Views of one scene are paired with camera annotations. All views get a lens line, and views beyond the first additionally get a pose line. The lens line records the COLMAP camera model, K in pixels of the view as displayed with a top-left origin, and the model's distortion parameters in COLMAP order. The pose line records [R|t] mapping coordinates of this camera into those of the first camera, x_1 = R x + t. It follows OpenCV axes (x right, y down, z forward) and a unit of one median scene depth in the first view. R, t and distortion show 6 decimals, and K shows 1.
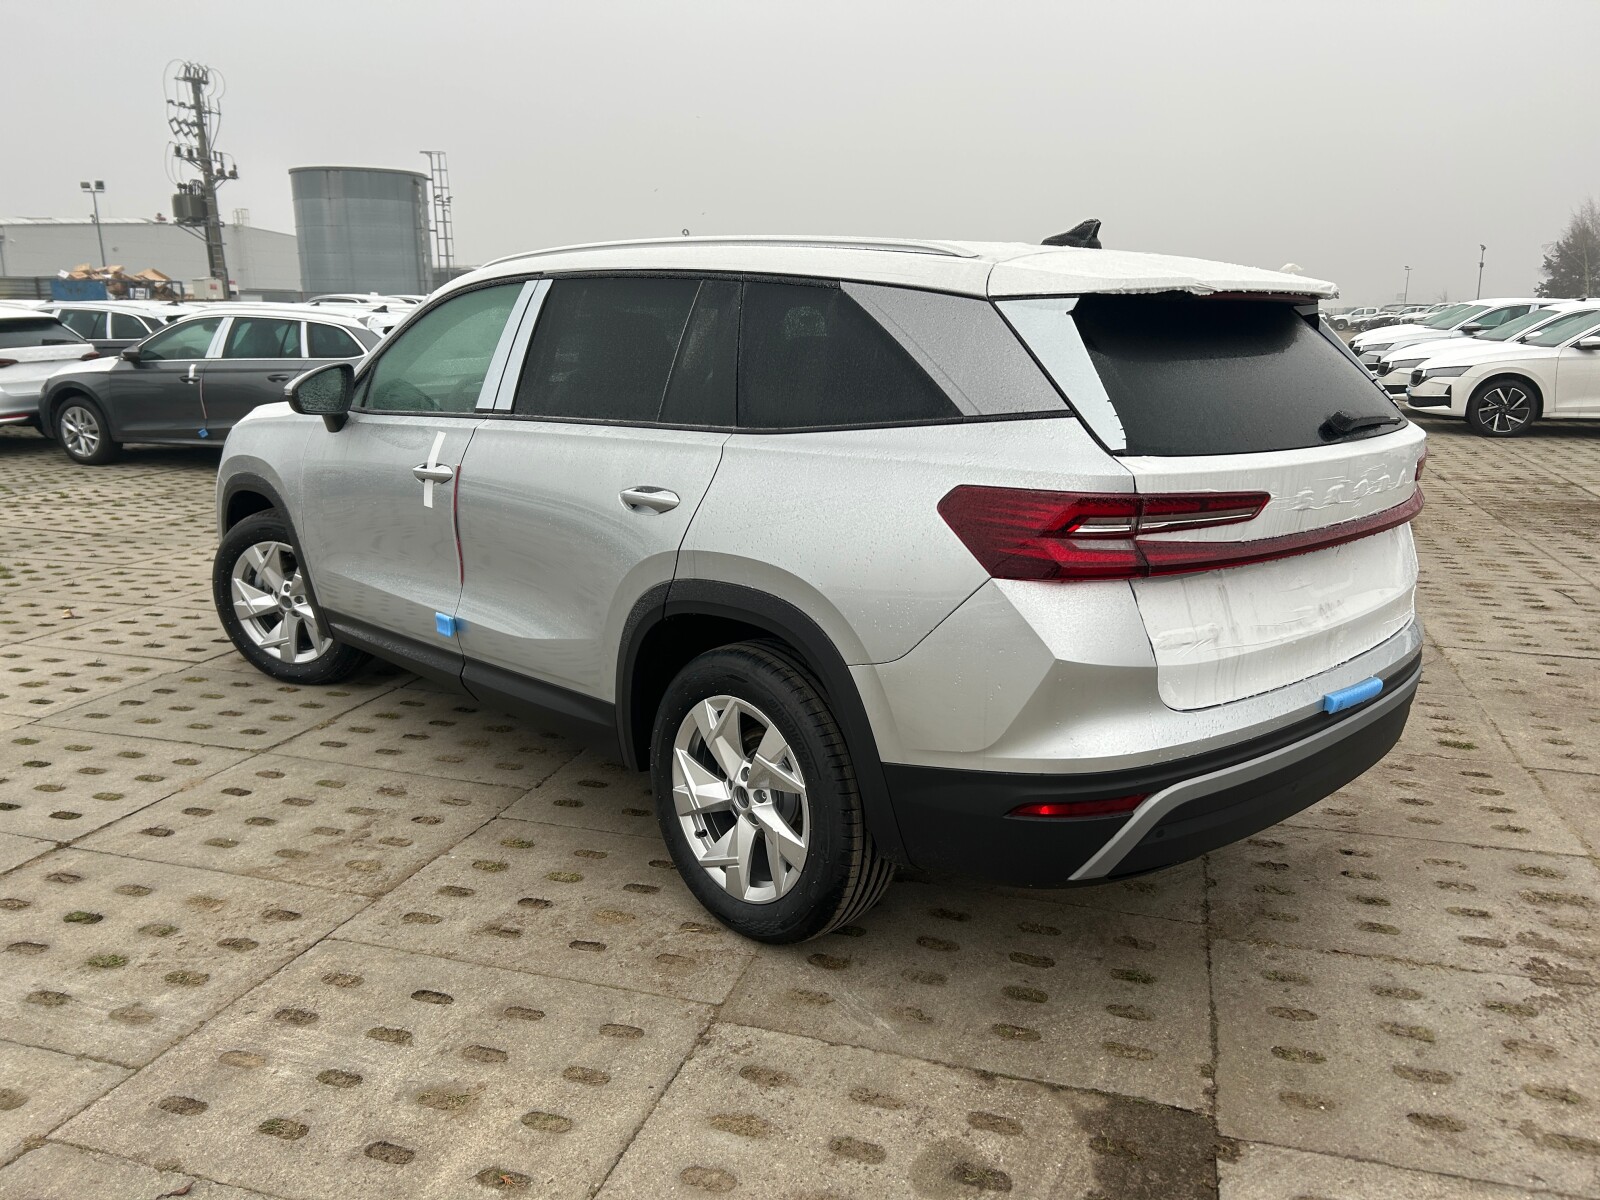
lens RADIAL K [[1244.9, 0, 810.9], [0, 1244.9, 619.4], [0, 0, 1]] dist [0.042626, -0.032582]
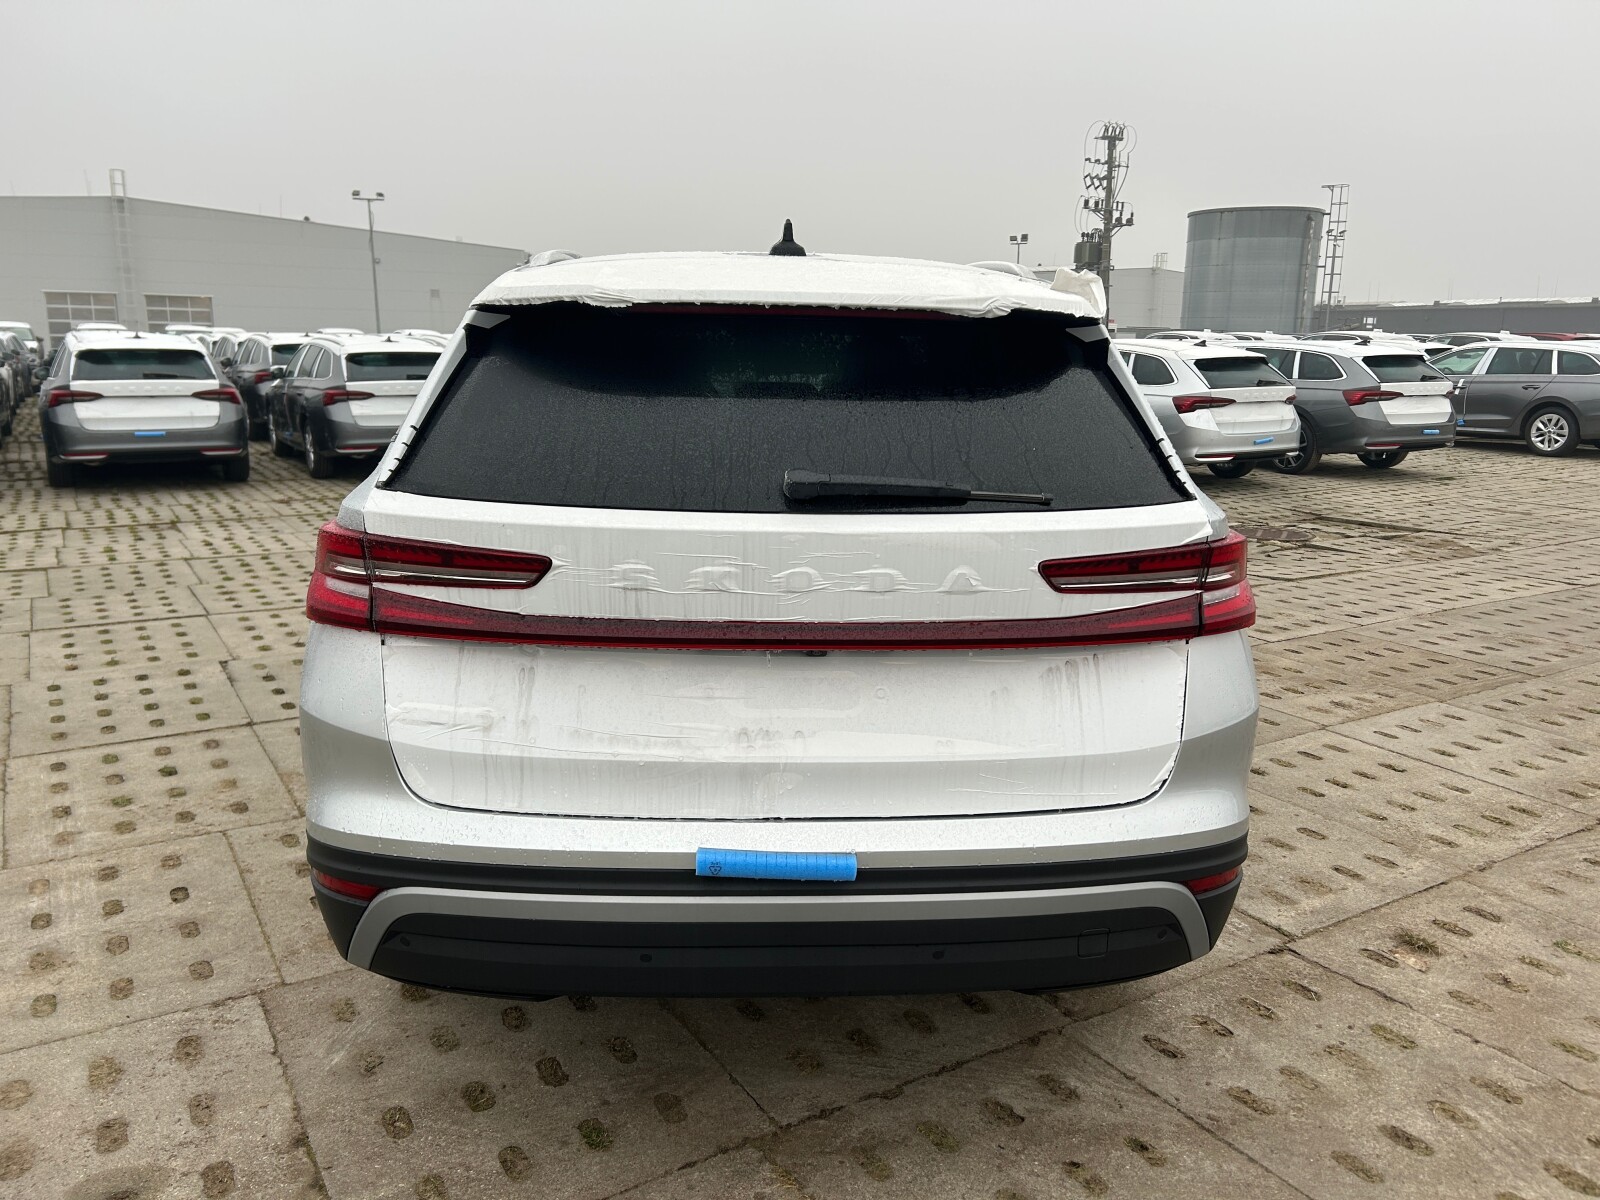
lens RADIAL K [[1218.0, 0, 816.6], [0, 1218.0, 630.2], [0, 0, 1]] dist [0.074707, -0.092588]
pose [[0.749923, 0.163535, -0.640992, 0.078864], [-0.174441, 0.983553, 0.046846, -0.009795], [0.638111, 0.076684, 0.766116, 0.042373]]
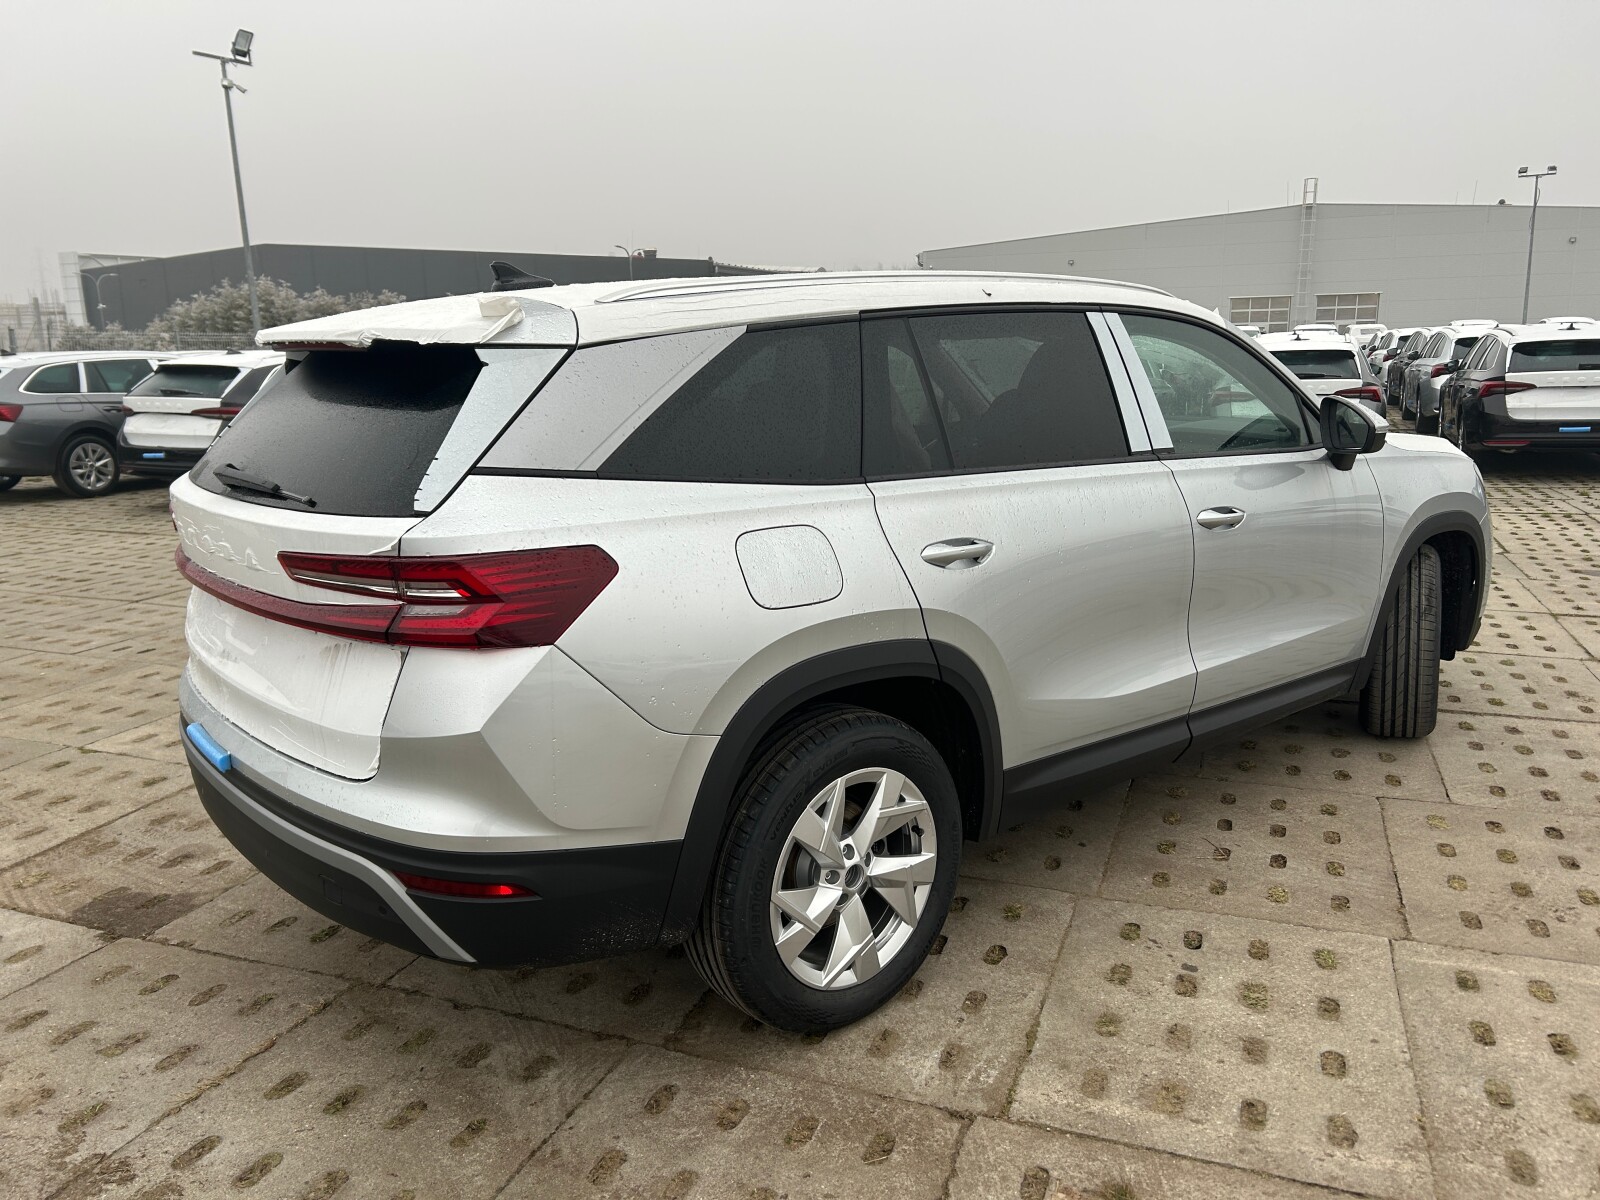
lens RADIAL K [[1218.0, 0, 816.6], [0, 1218.0, 630.2], [0, 0, 1]] dist [0.074707, -0.092588]
pose [[-0.085721, 0.234878, -0.968238, 0.119004], [-0.223094, 0.942613, 0.248413, -0.034218], [0.971021, 0.237302, -0.028402, 0.133471]]
